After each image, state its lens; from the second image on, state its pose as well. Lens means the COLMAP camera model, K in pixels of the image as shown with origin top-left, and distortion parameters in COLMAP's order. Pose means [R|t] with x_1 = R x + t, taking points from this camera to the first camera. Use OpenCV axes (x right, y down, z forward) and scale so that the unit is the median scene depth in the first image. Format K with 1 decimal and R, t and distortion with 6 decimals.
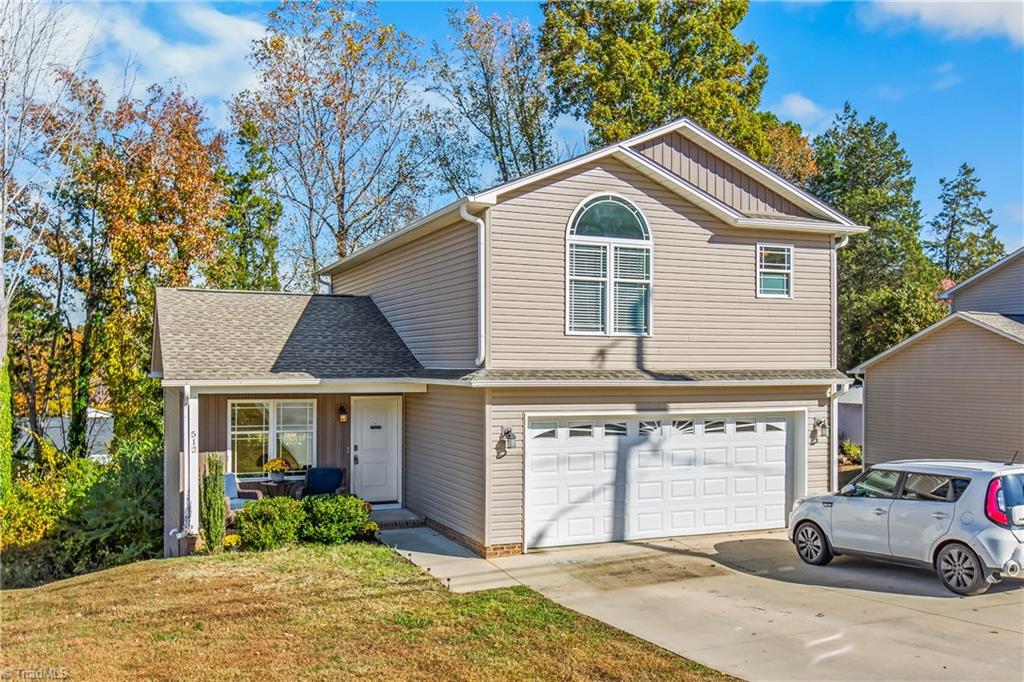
lens RADIAL K [[906.0, 0, 521.7], [0, 906.0, 360.1], [0, 0, 1]] dist [0.011662, -0.012499]
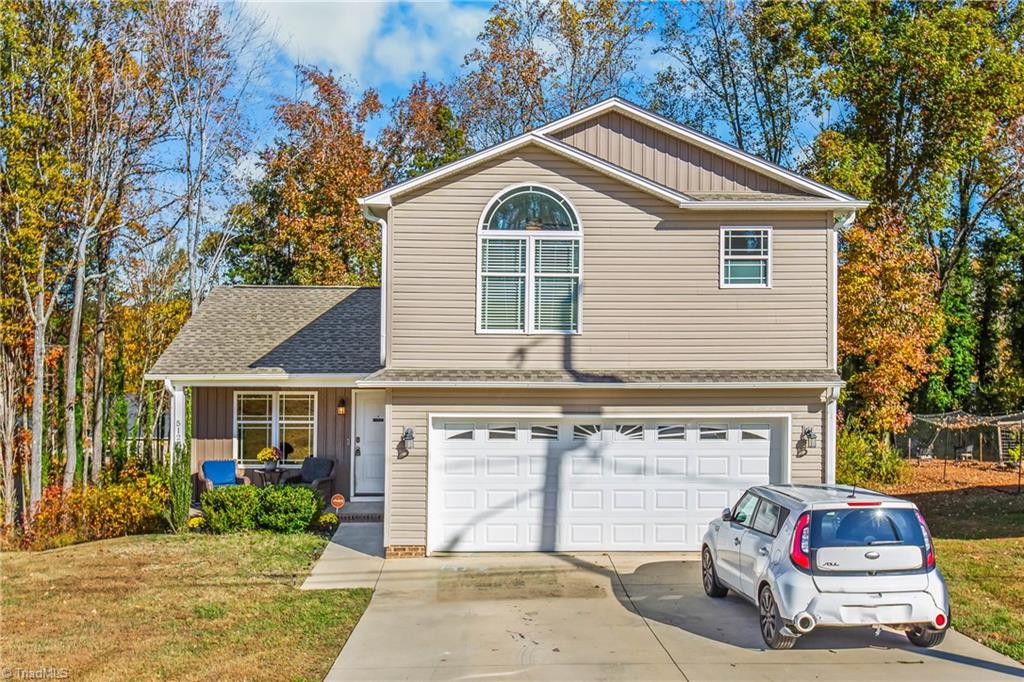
lens RADIAL K [[970.2, 0, 512.2], [0, 970.2, 334.7], [0, 0, 1]] dist [0.004816, 0.000000]
pose [[0.932961, -0.000467, -0.359977, 0.437416], [0.000969, 0.999999, 0.001215, -0.026828], [0.359976, -0.001483, 0.932960, 0.046183]]
